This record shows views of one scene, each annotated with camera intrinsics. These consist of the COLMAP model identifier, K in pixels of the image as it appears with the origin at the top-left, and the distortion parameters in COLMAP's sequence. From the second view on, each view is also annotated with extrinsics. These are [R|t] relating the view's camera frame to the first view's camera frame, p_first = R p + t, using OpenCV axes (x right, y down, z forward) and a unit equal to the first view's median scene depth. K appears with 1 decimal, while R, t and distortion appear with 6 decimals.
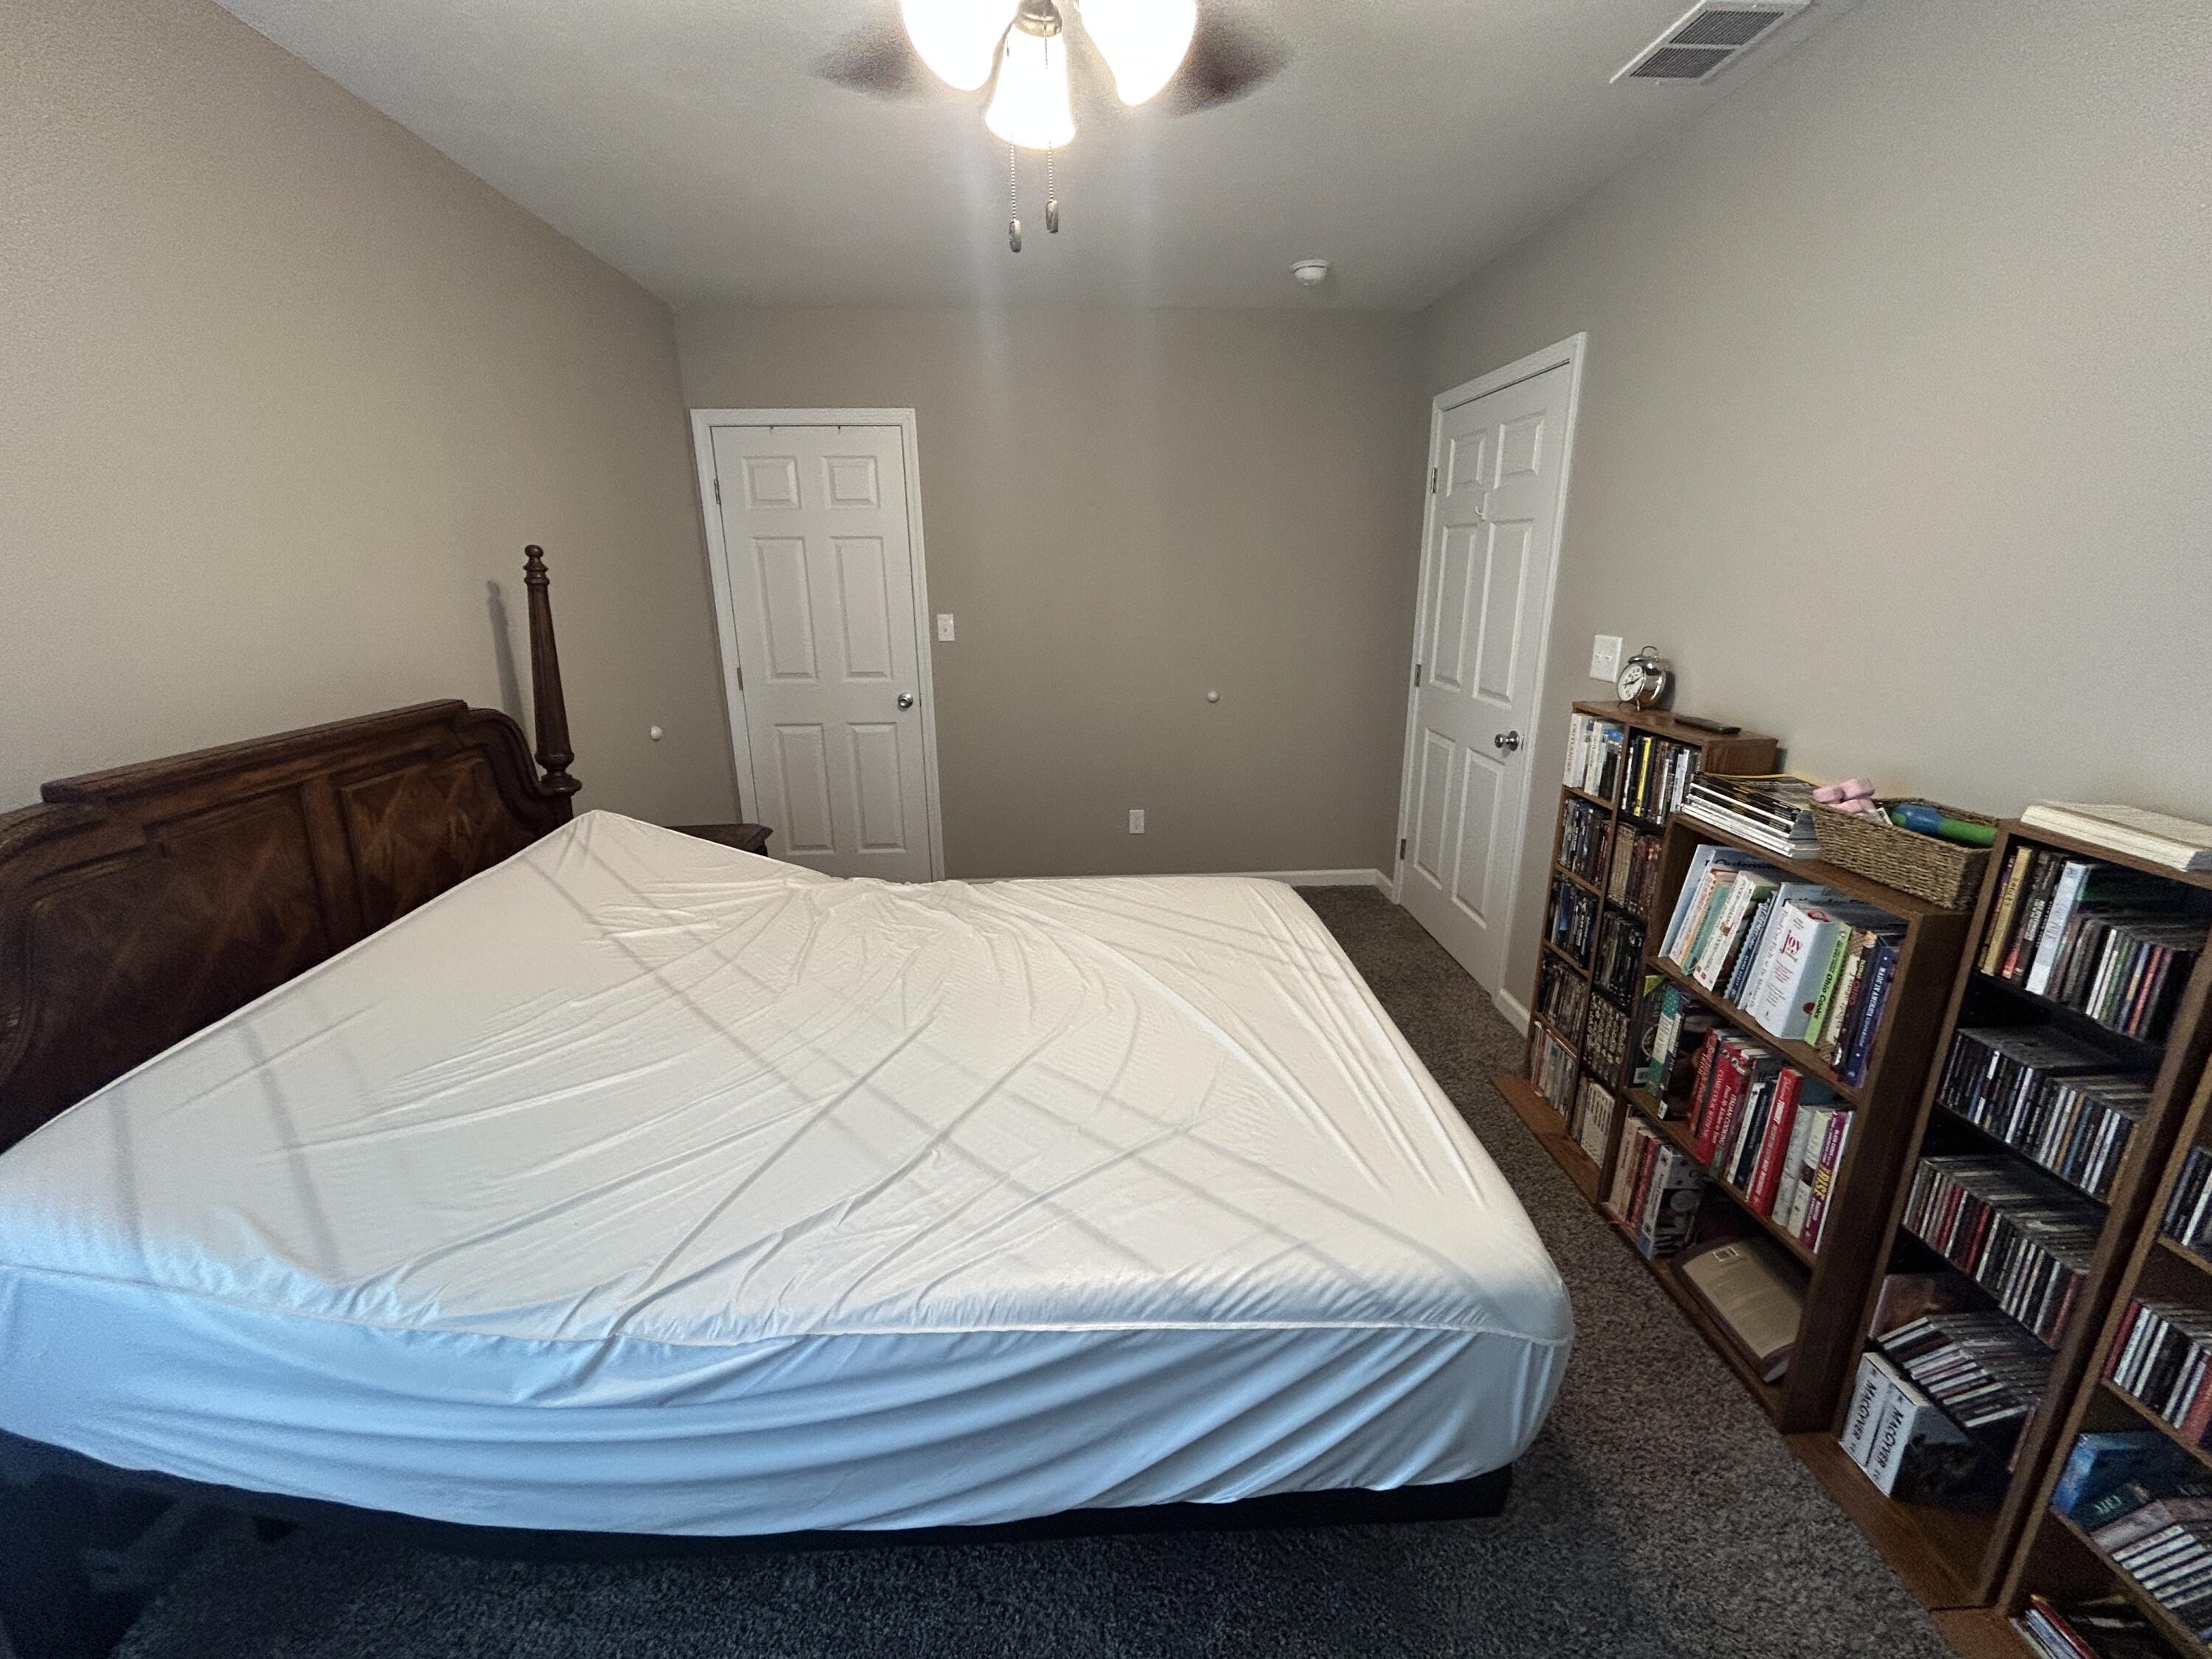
lens RADIAL K [[908.1, 0, 1109.4], [0, 908.1, 826.1], [0, 0, 1]] dist [0.002765, 0.000567]
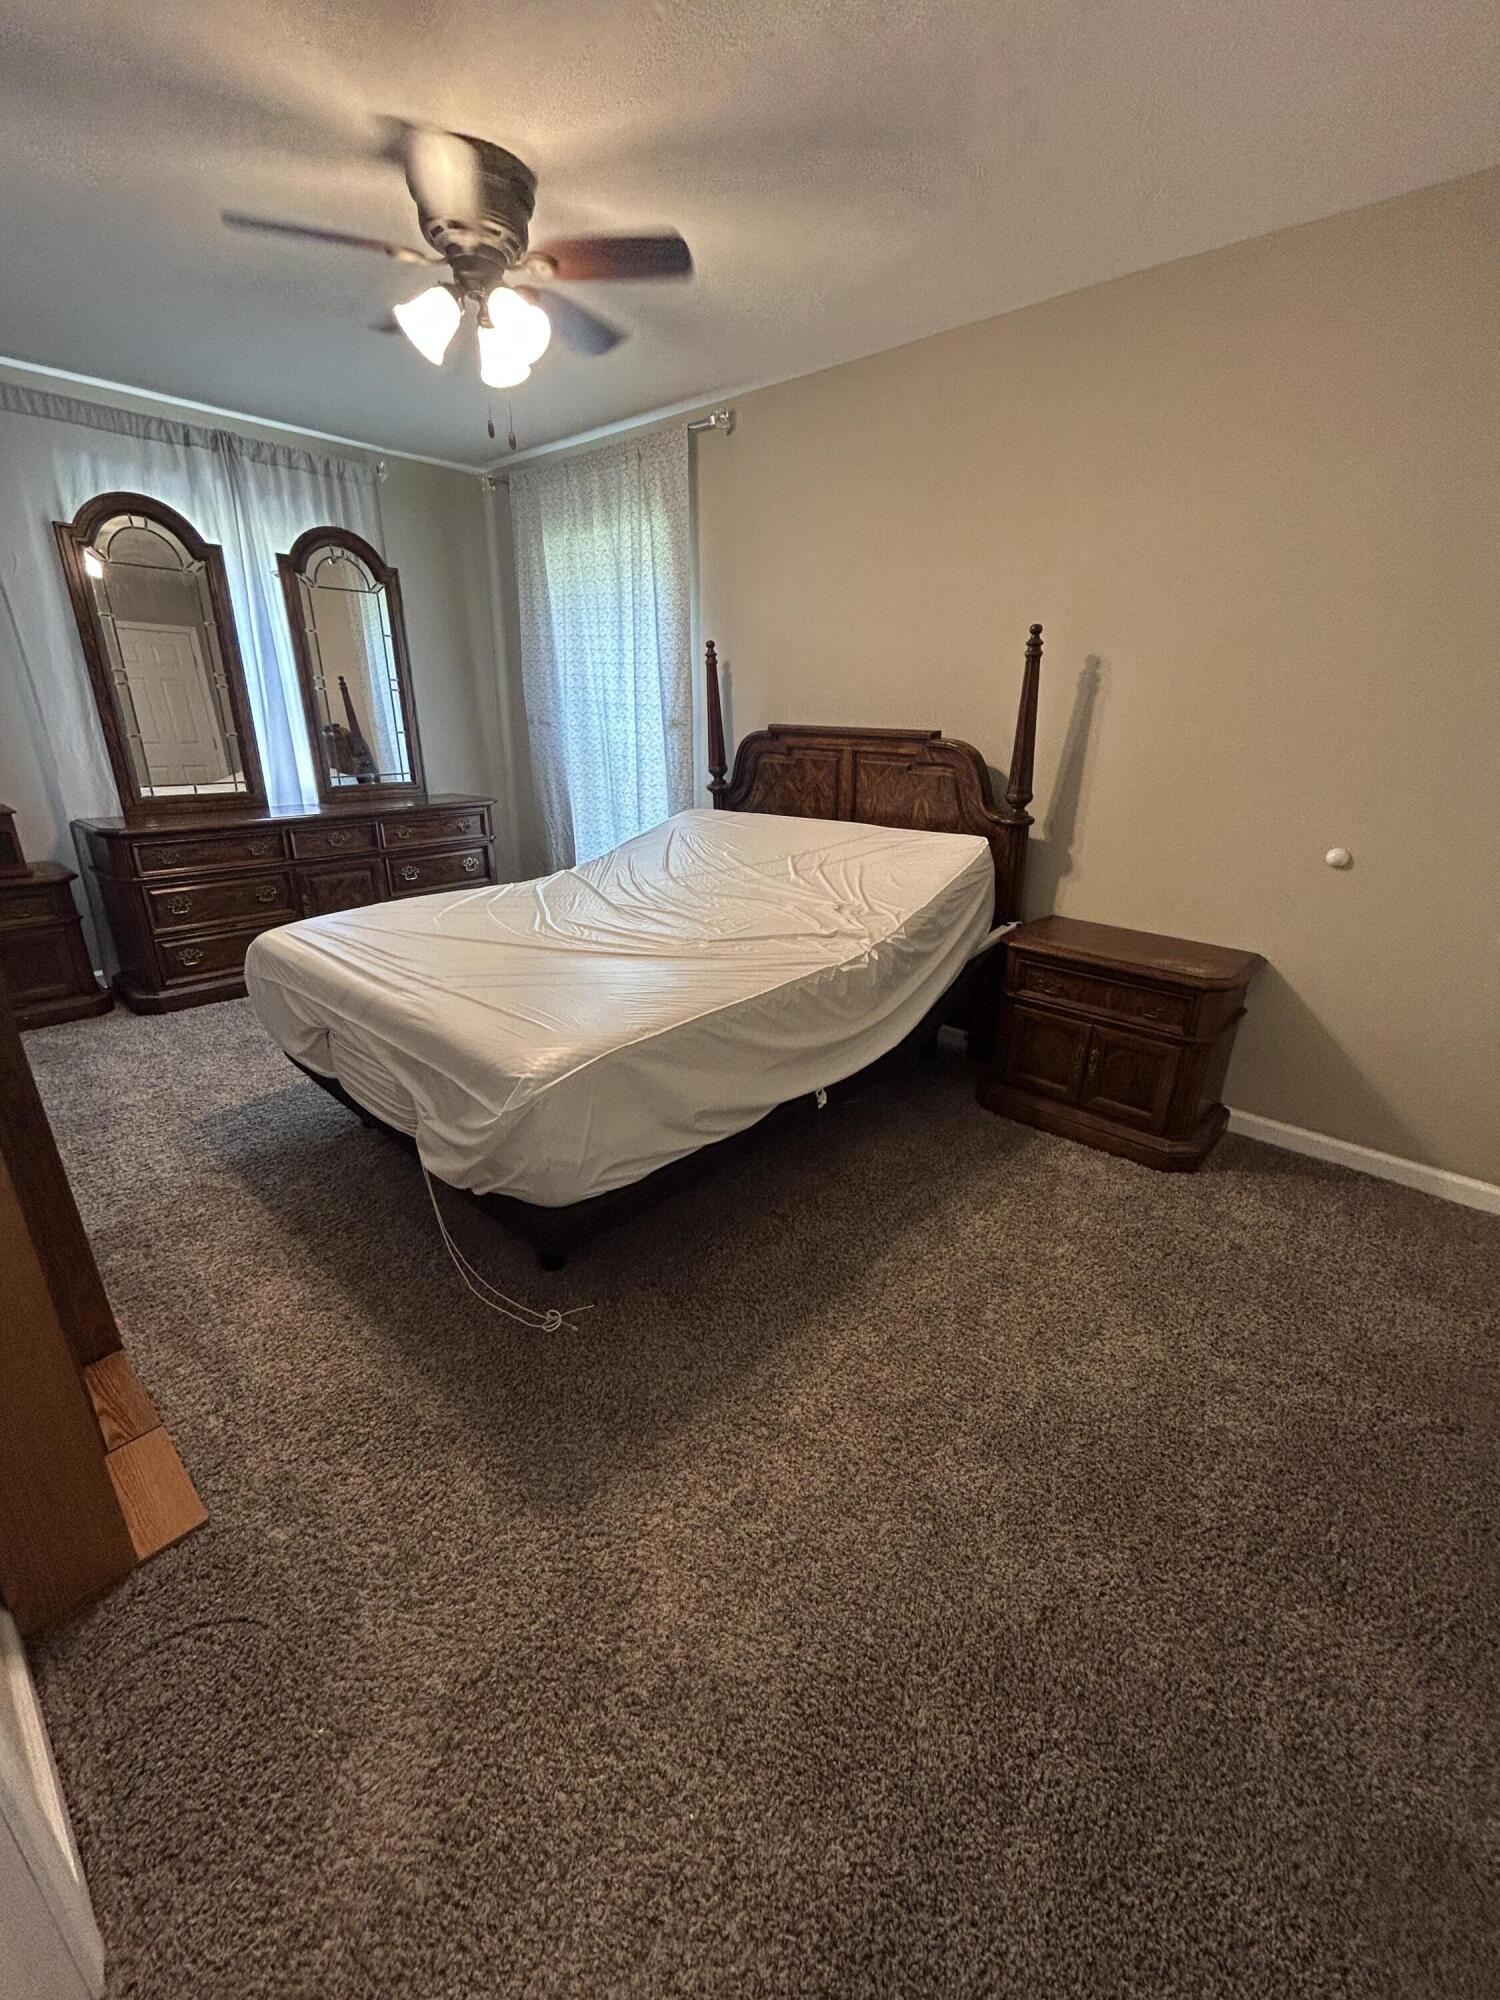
lens RADIAL K [[821.1, 0, 765.9], [0, 821.1, 997.6], [0, 0, 1]] dist [0.002765, 0.000567]
pose [[-0.693441, 0.243806, -0.678011, 0.646193], [-0.210117, 0.831681, 0.513963, -0.458930], [0.689196, 0.498864, -0.525494, 1.905621]]
